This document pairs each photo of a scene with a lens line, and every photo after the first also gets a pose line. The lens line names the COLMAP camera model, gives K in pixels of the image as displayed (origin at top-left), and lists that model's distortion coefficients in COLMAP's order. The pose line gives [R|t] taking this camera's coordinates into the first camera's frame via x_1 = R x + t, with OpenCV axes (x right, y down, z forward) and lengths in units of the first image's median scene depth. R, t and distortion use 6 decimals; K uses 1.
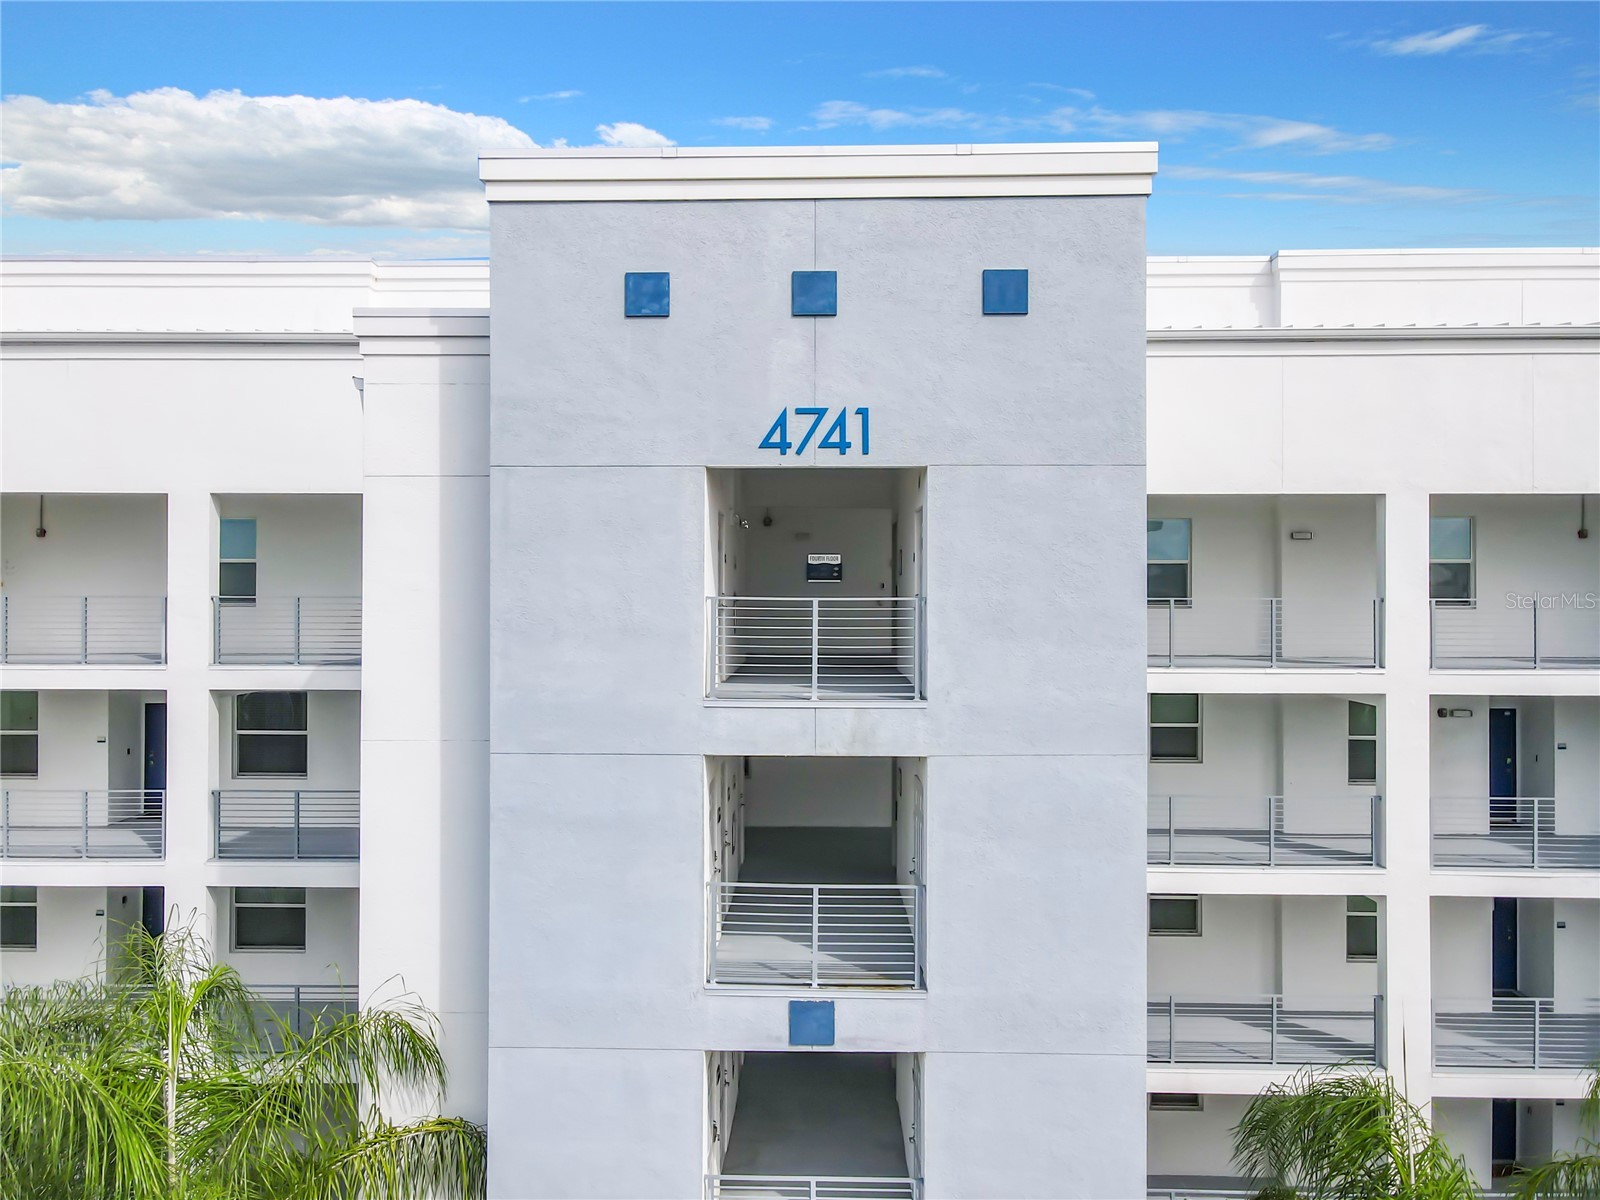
lens RADIAL K [[1171.4, 0, 798.6], [0, 1171.4, 594.4], [0, 0, 1]] dist [0.005375, 0.031072]
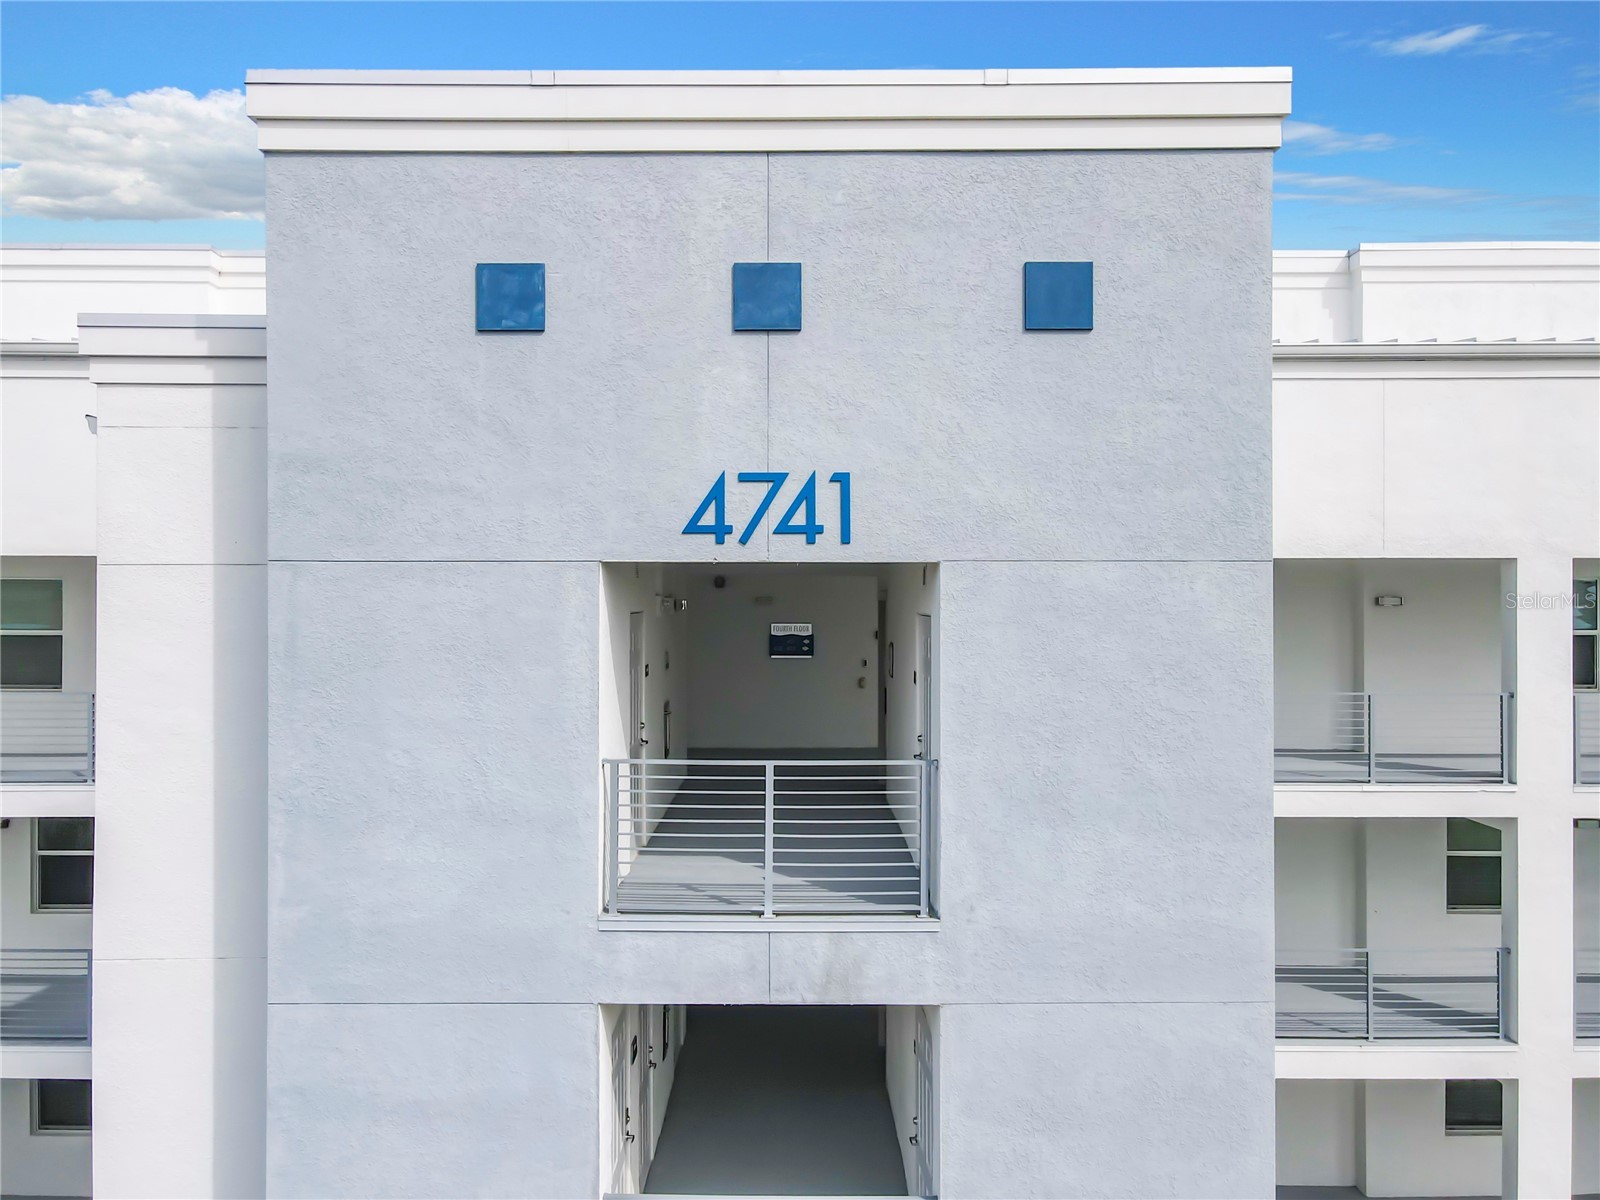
lens RADIAL K [[1170.2, 0, 800.0], [0, 1170.2, 600.0], [0, 0, 1]] dist [0.008755, 0.023708]
pose [[0.999753, -0.001005, 0.022211, 0.016971], [0.000887, 0.999985, 0.005315, -0.091090], [-0.022216, -0.005294, 0.999739, 0.344861]]
